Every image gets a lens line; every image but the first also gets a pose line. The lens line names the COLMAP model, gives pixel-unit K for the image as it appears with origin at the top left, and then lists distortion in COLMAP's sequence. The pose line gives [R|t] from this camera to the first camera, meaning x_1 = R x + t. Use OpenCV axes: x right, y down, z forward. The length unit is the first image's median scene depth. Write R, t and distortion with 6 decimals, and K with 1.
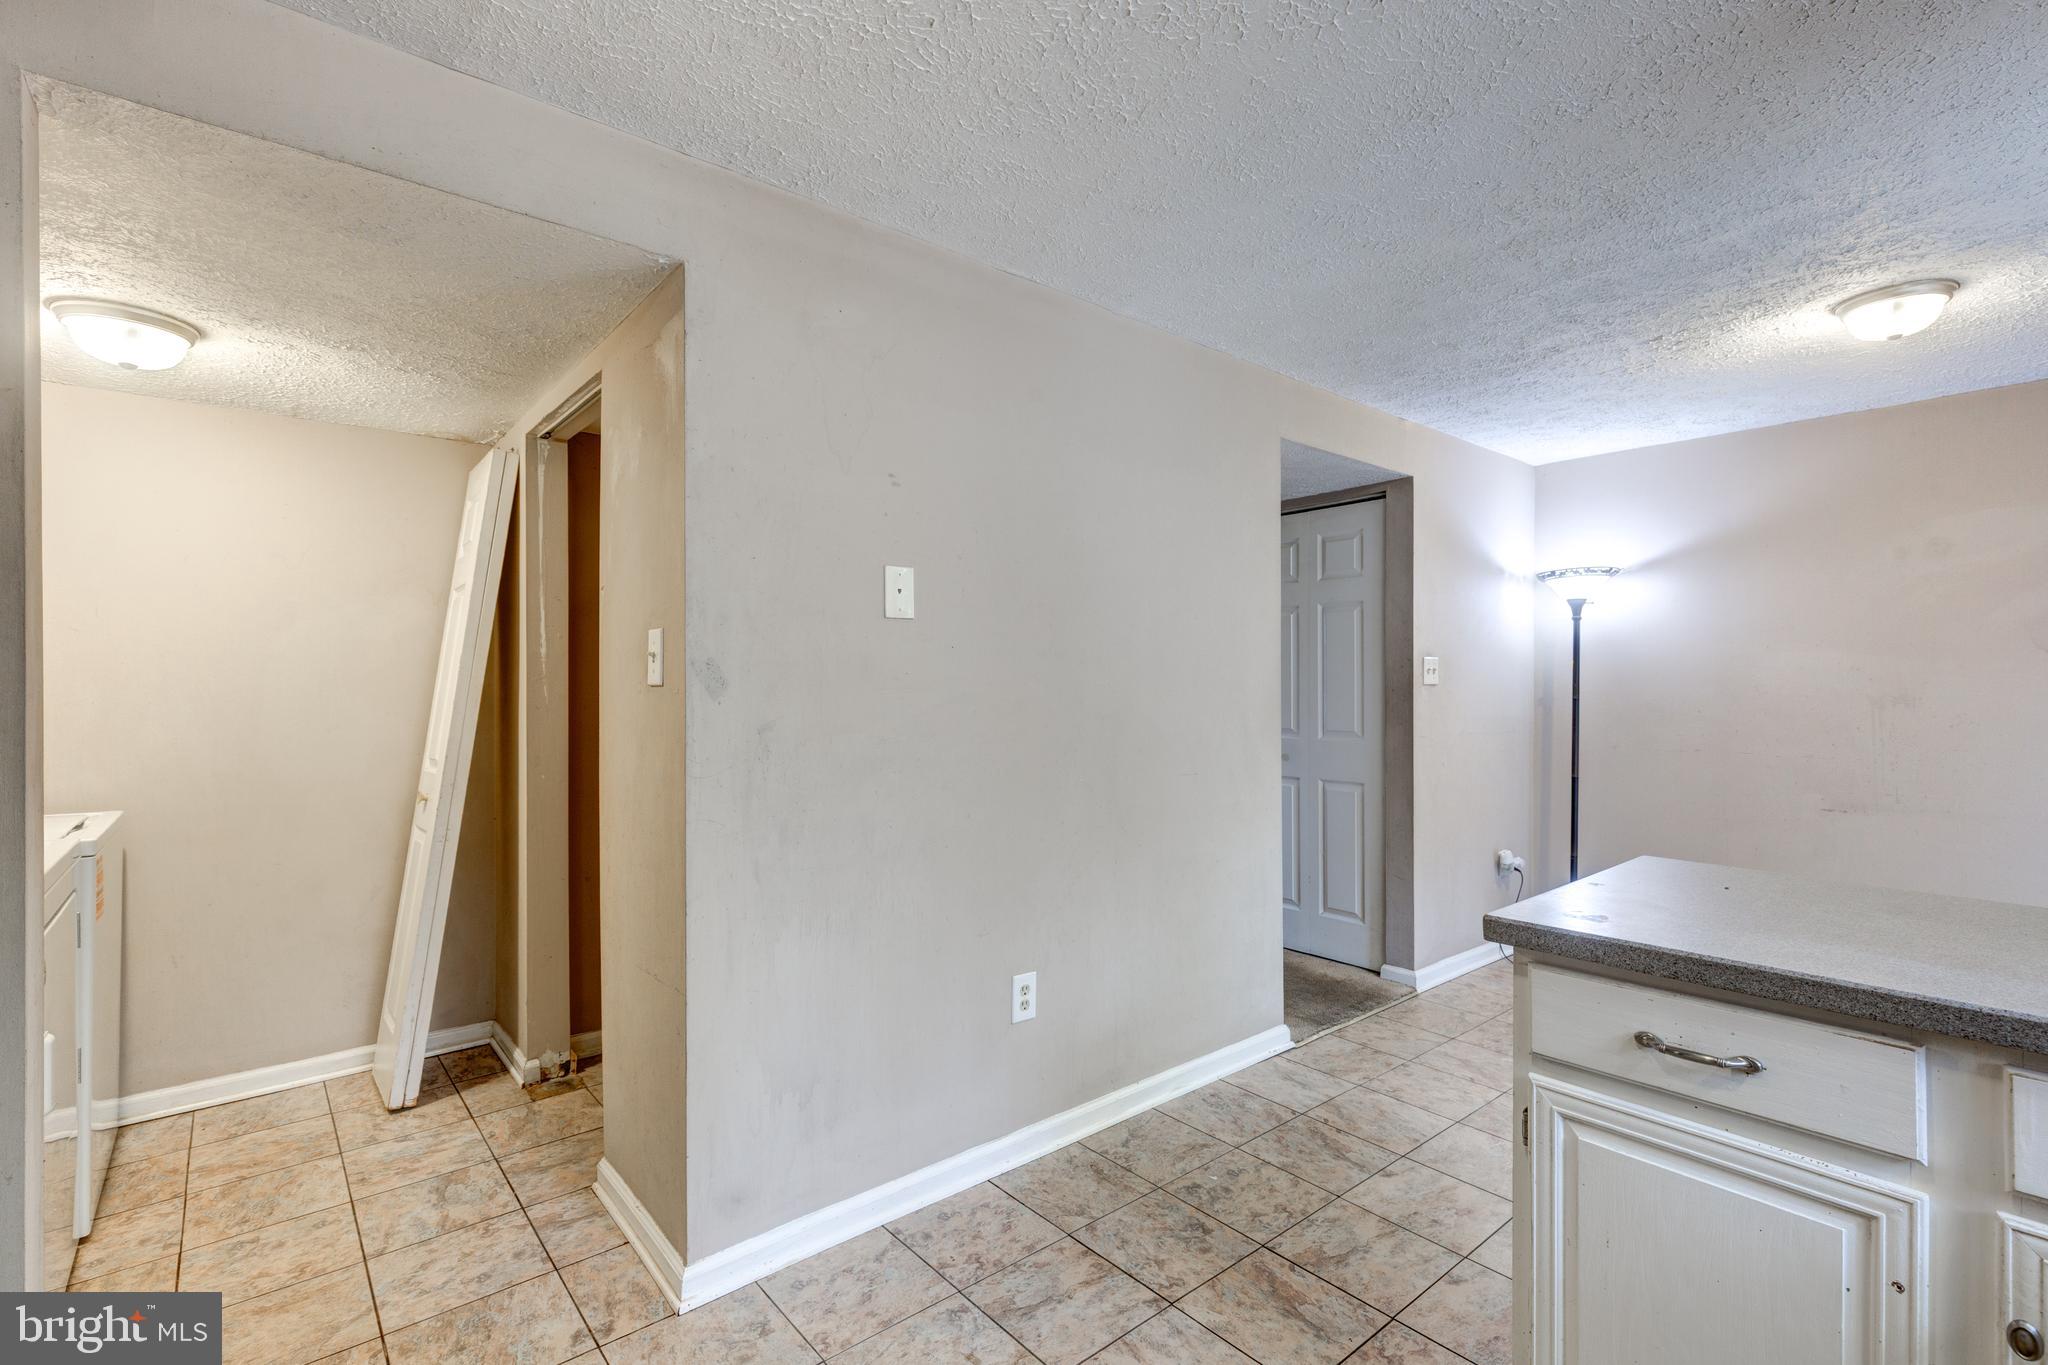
lens RADIAL K [[944.8, 0, 1028.6], [0, 944.8, 684.1], [0, 0, 1]] dist [0.002114, -0.001741]
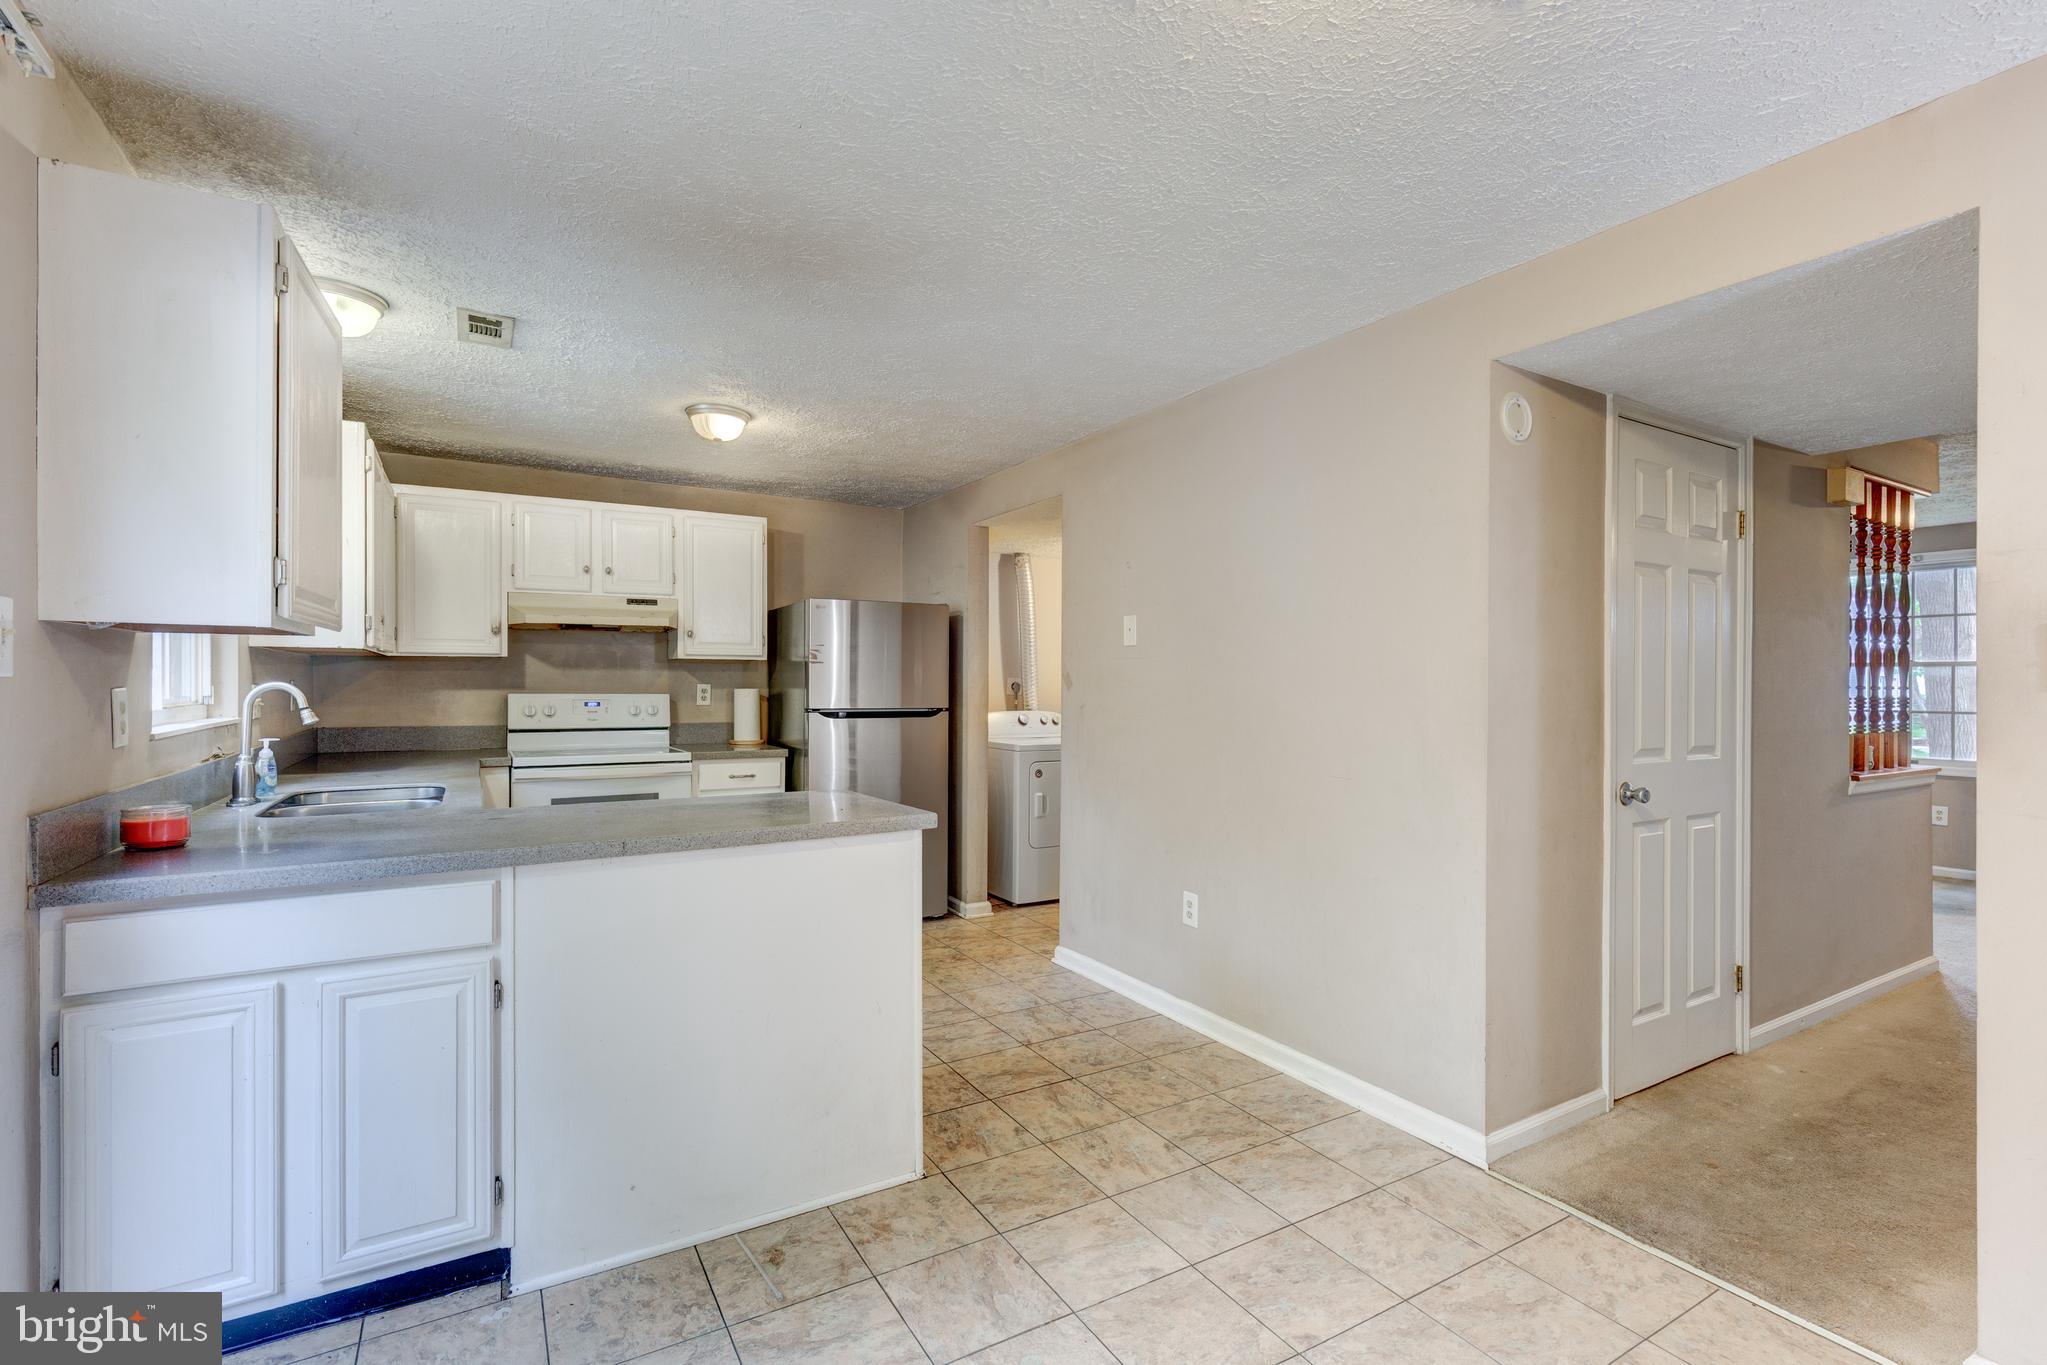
lens RADIAL K [[944.3, 0, 983.6], [0, 944.3, 693.1], [0, 0, 1]] dist [0.002114, -0.001741]
pose [[-0.208949, 0.005767, -0.977910, 1.589124], [-0.012610, 0.999884, 0.008591, 0.003793], [0.977845, 0.014127, -0.208852, 1.103930]]
